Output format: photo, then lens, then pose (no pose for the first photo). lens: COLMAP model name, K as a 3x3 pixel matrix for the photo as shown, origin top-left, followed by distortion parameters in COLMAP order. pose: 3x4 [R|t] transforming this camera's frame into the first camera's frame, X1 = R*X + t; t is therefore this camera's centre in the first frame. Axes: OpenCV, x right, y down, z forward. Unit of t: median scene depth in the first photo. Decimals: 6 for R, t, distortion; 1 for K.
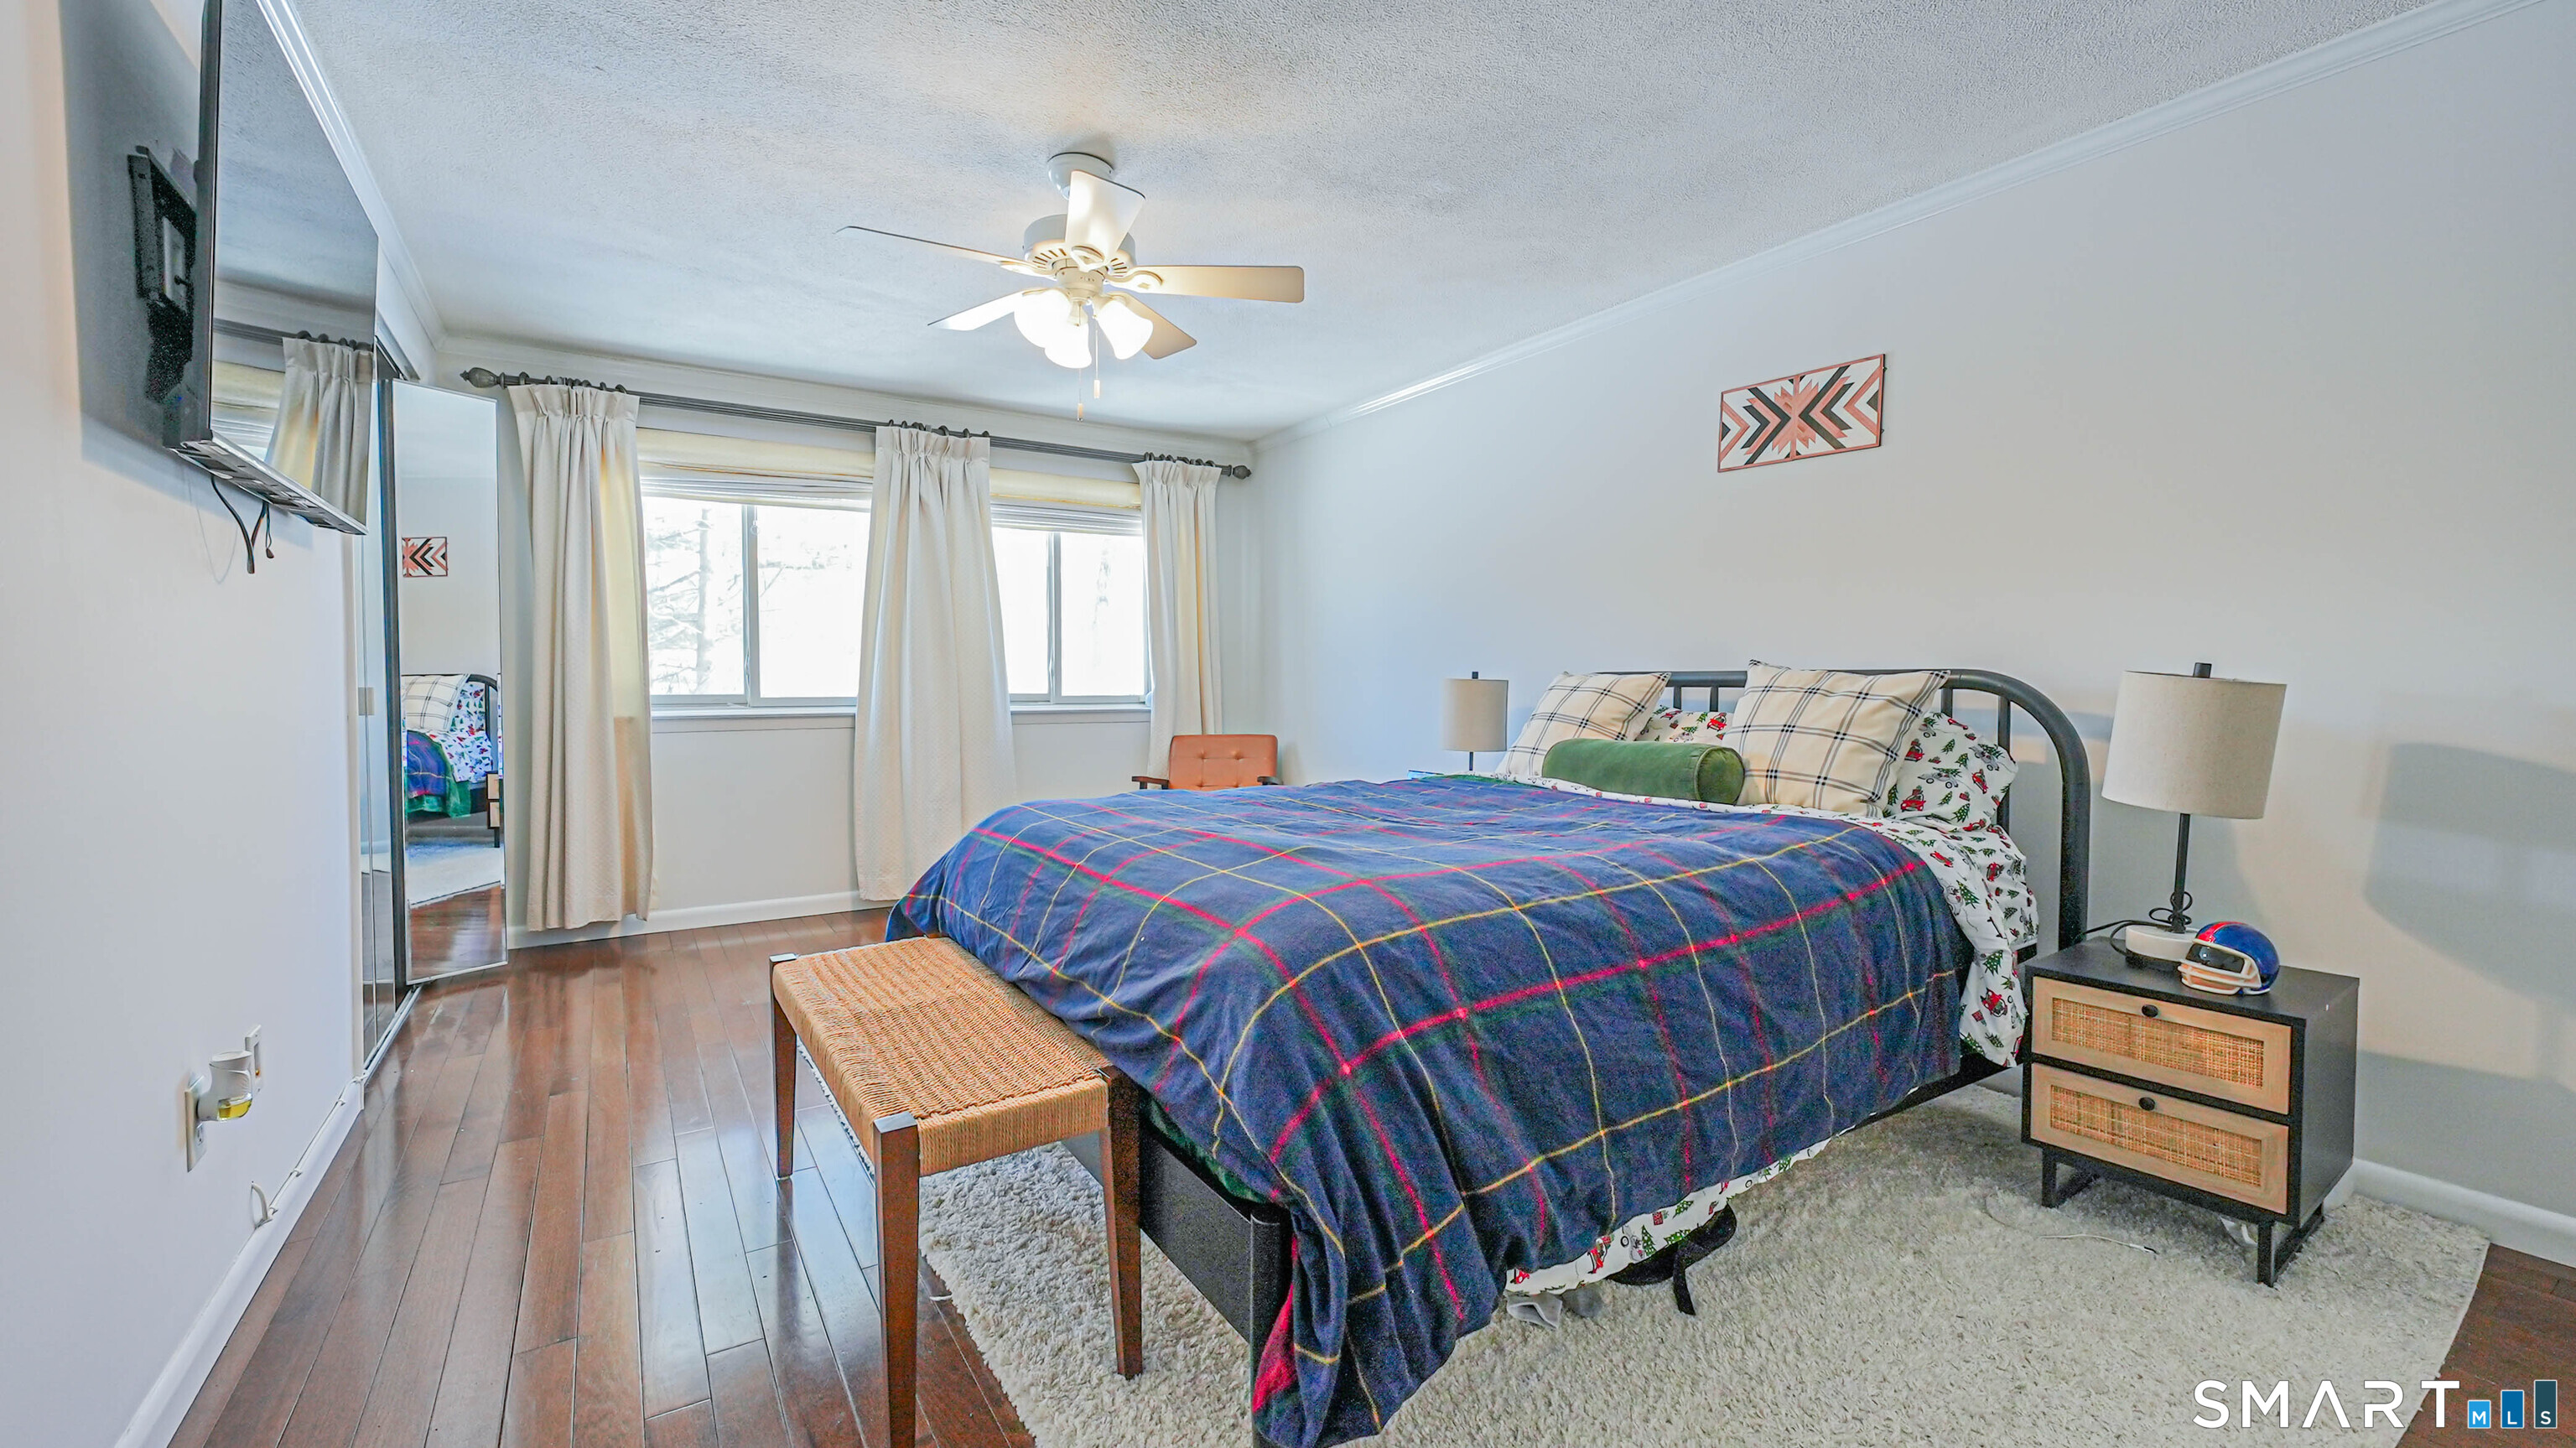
lens RADIAL K [[1072.4, 0, 1283.8], [0, 1072.4, 714.1], [0, 0, 1]] dist [0.015557, -0.001957]
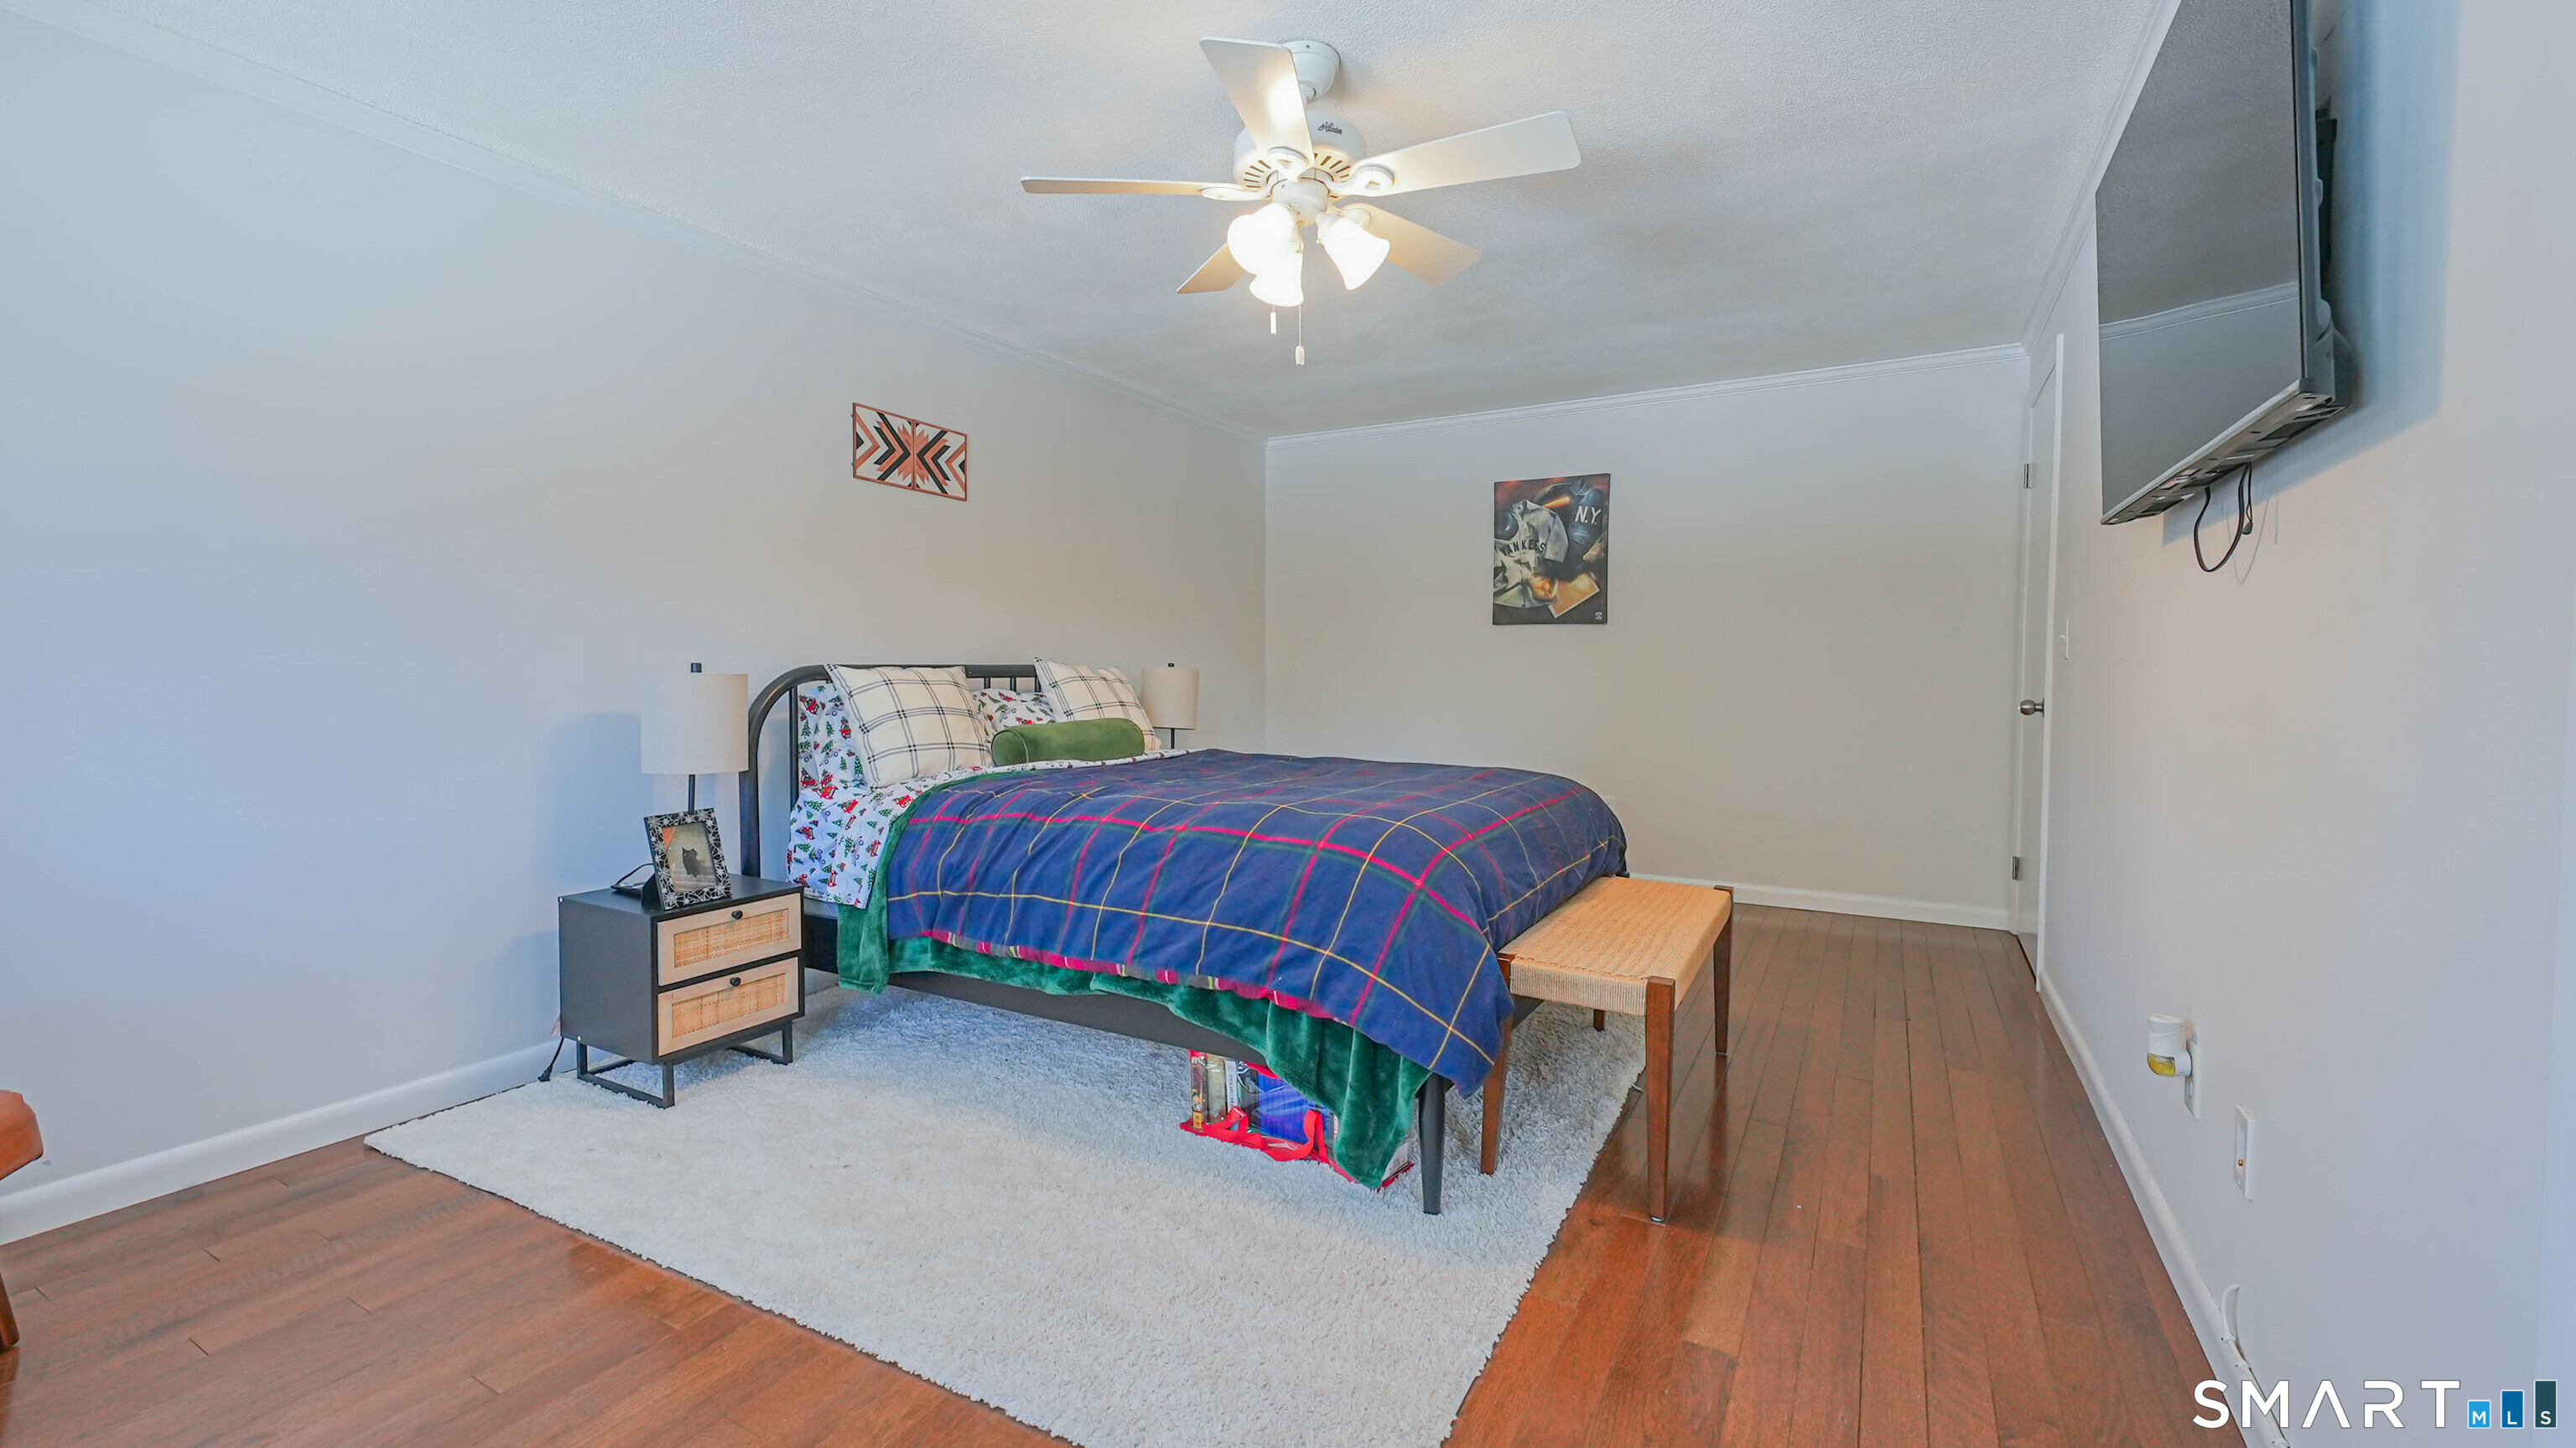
lens RADIAL K [[1072.4, 0, 1286.3], [0, 1072.4, 722.4], [0, 0, 1]] dist [0.015557, -0.001957]
pose [[-0.466418, -0.056918, 0.882731, -0.809712], [0.017013, 0.997166, 0.073285, -0.054596], [-0.884401, 0.049199, -0.464128, 1.197188]]
